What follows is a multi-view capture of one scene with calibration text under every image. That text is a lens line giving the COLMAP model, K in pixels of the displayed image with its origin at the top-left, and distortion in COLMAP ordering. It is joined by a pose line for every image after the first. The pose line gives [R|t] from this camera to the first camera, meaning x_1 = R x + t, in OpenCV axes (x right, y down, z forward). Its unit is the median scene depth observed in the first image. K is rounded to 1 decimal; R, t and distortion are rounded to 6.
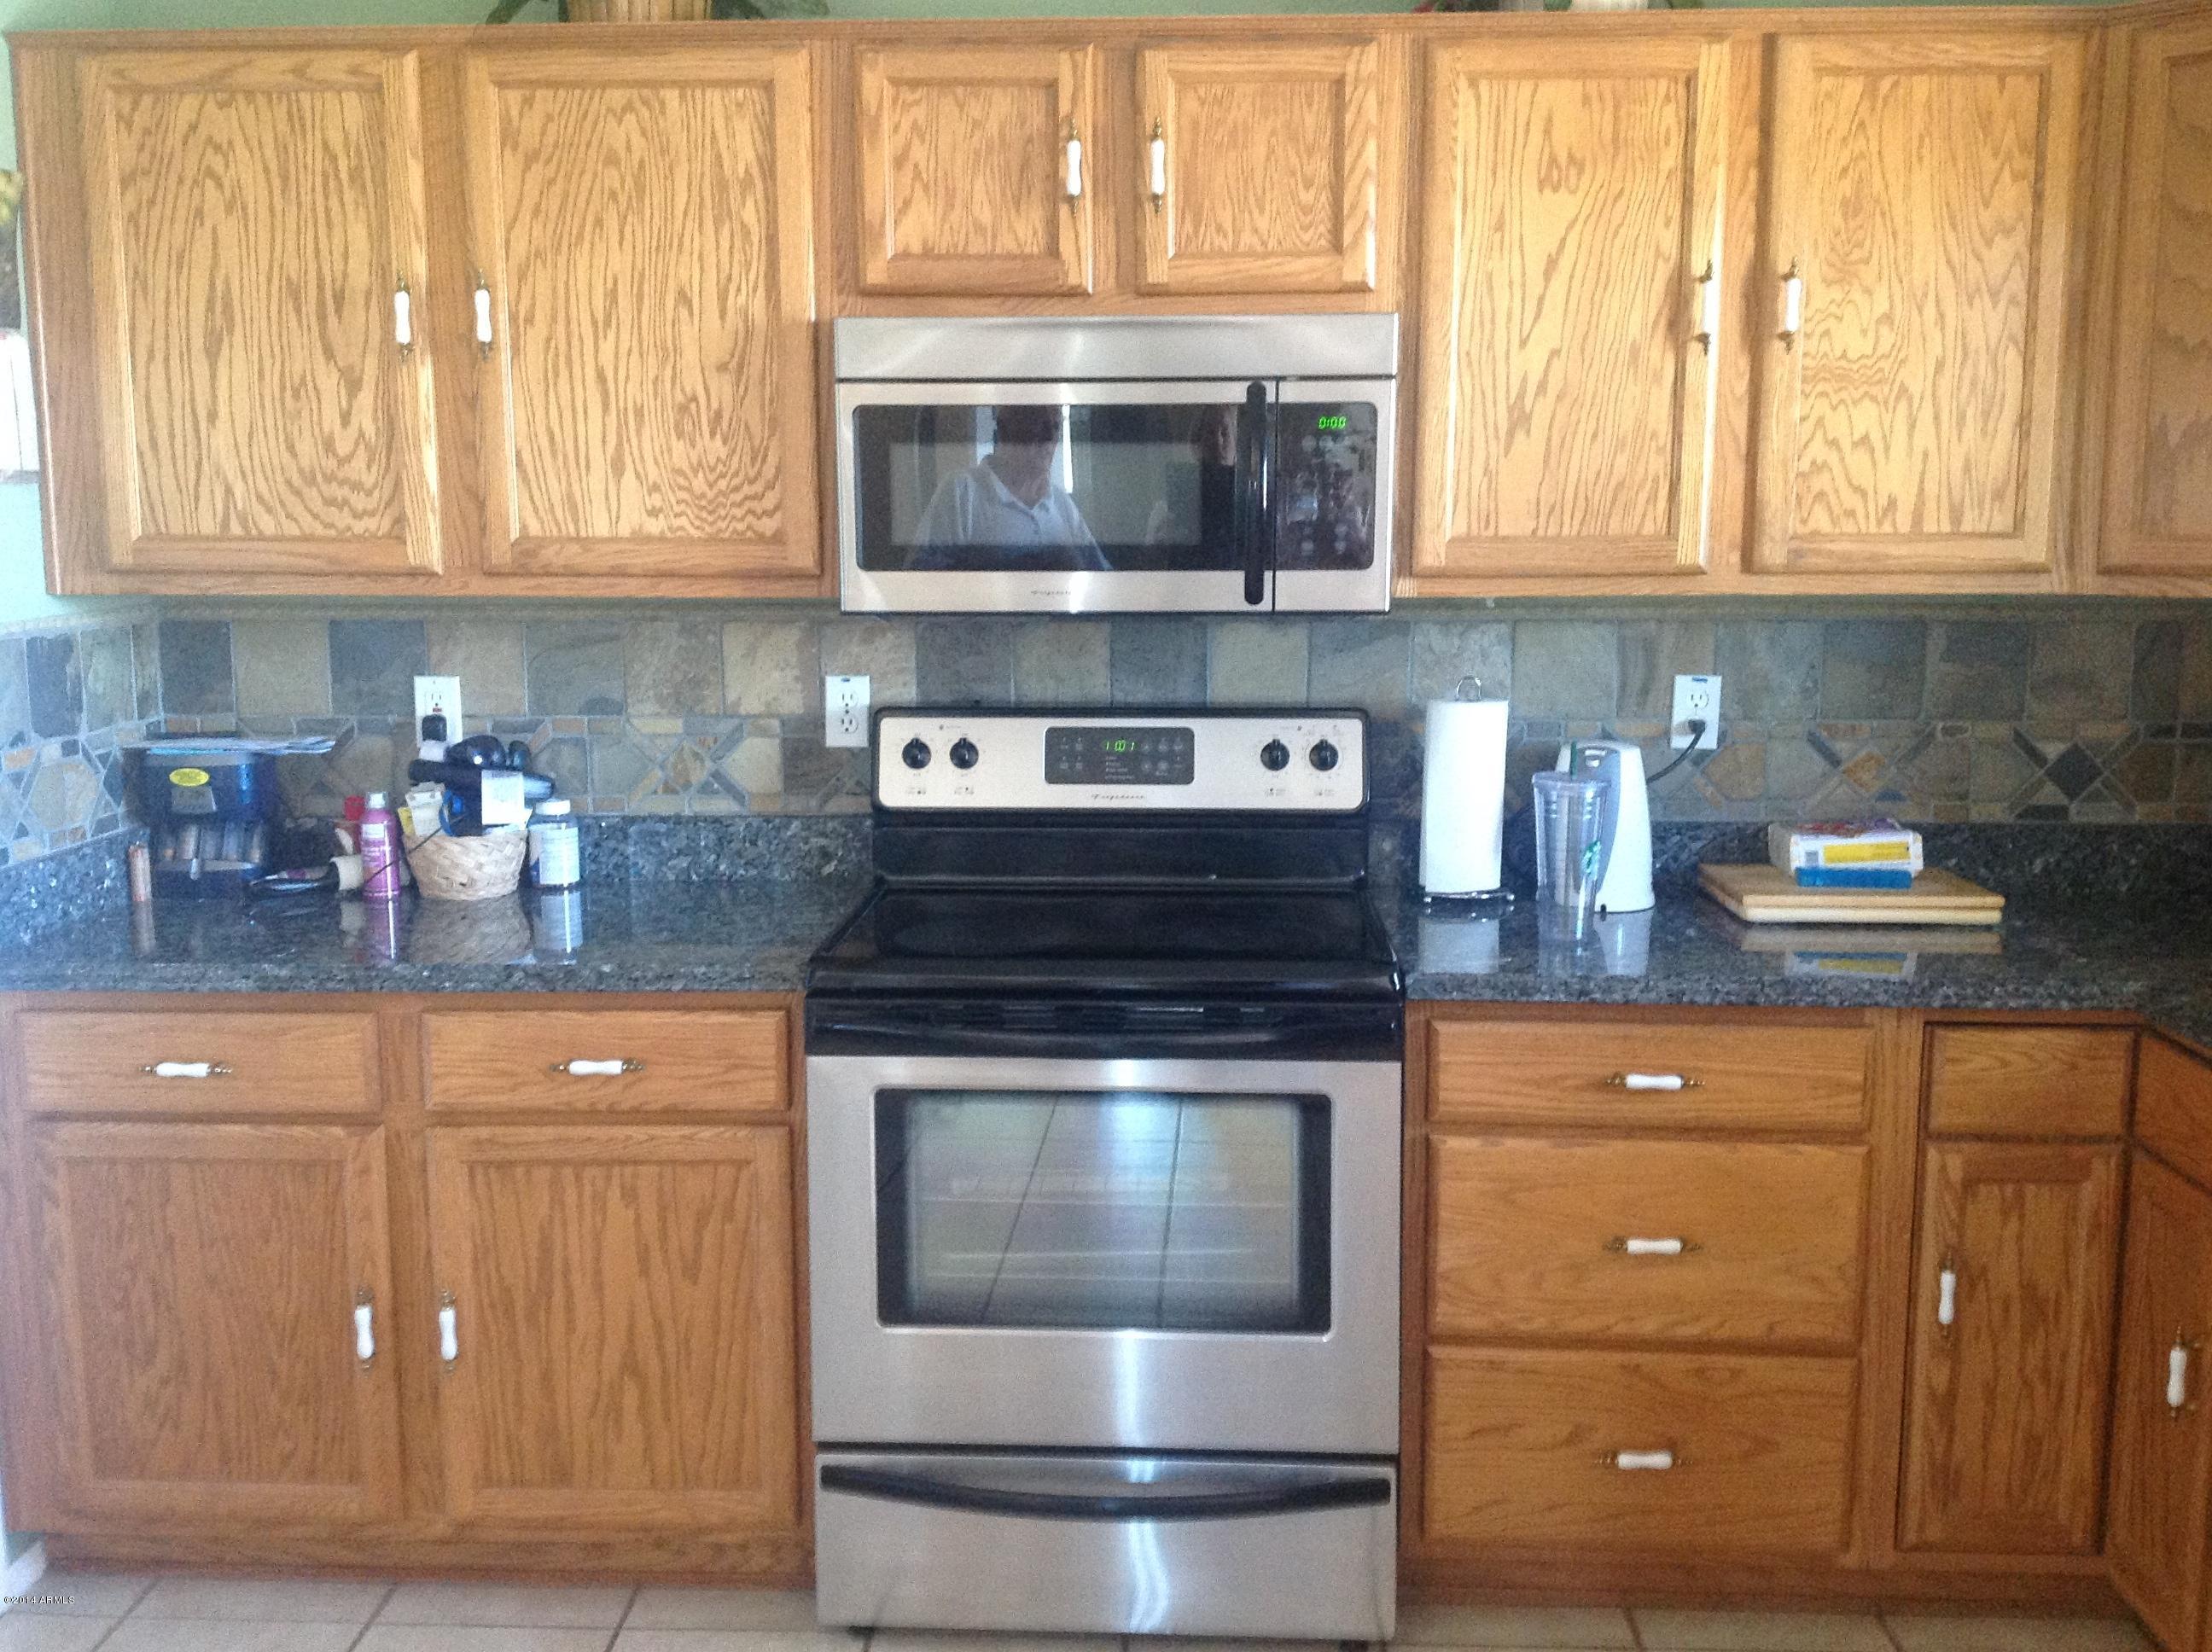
lens RADIAL K [[2119.8, 0, 1078.2], [0, 2119.8, 825.4], [0, 0, 1]] dist [0.191102, -0.404118]
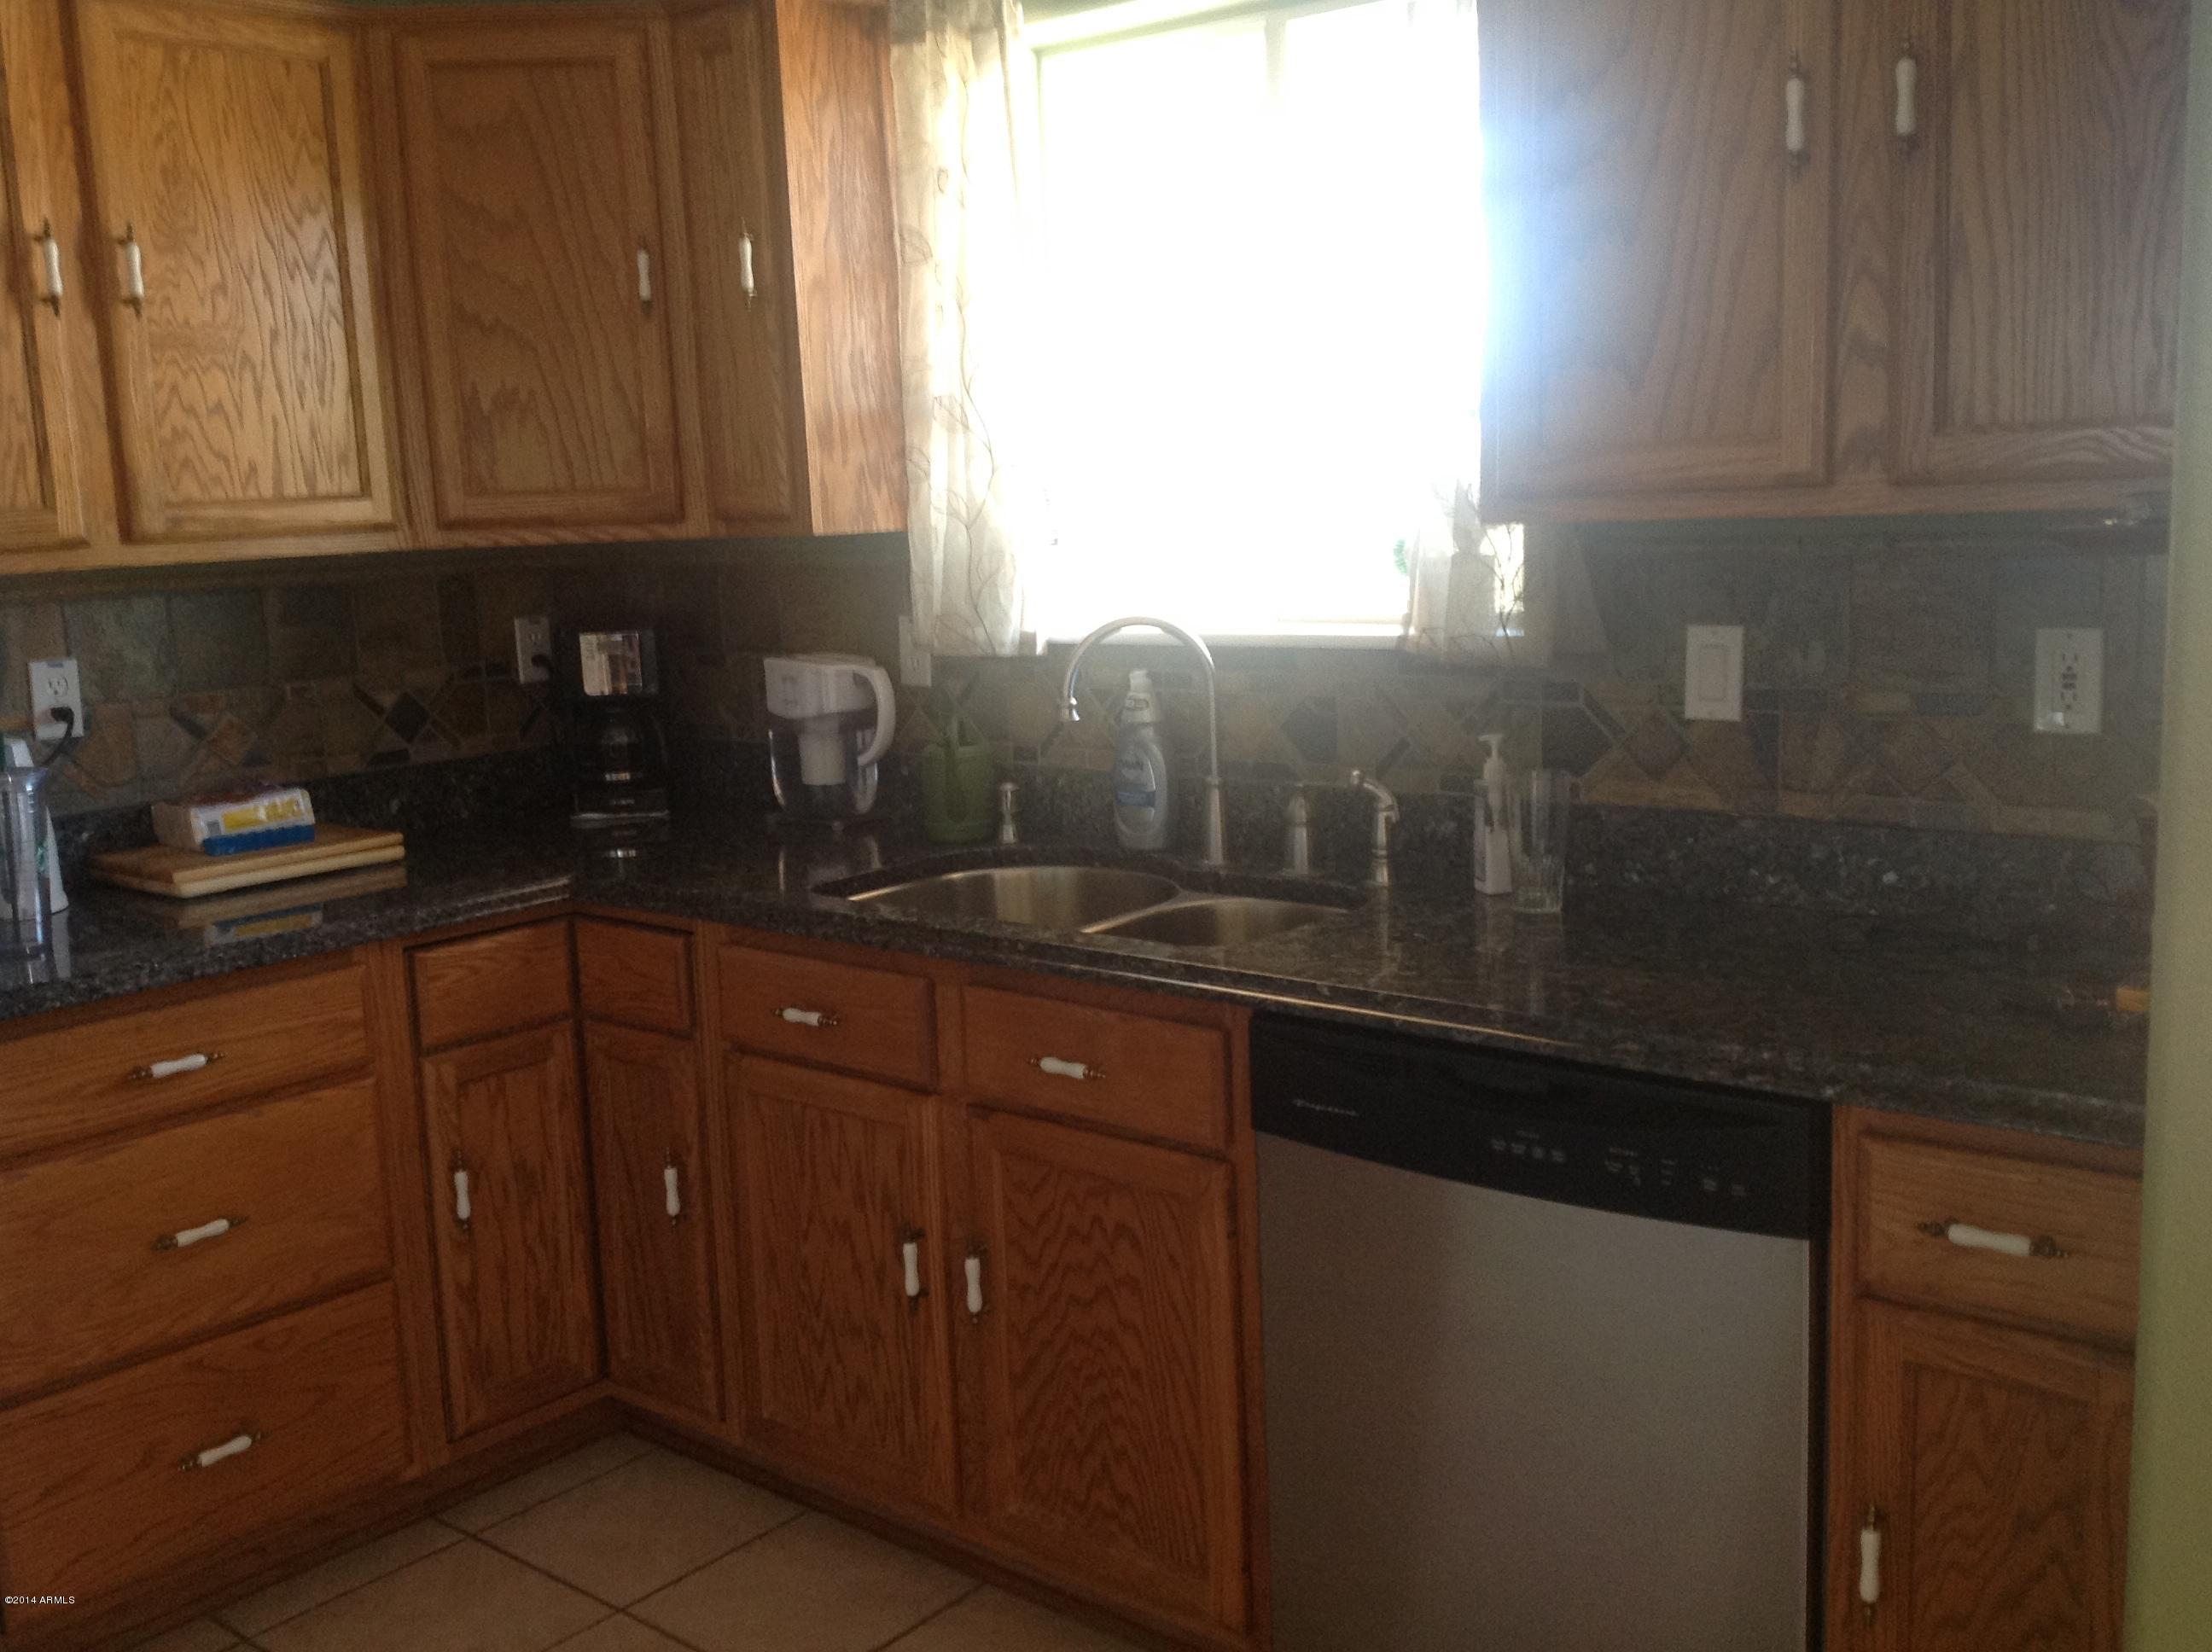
lens RADIAL K [[2156.8, 0, 1106.0], [0, 2156.8, 826.0], [0, 0, 1]] dist [0.079985, -0.111035]
pose [[0.611257, -0.154832, 0.776139, -0.211440], [0.163168, 0.984263, 0.067846, 0.014421], [-0.774430, 0.085170, 0.626901, 0.050786]]
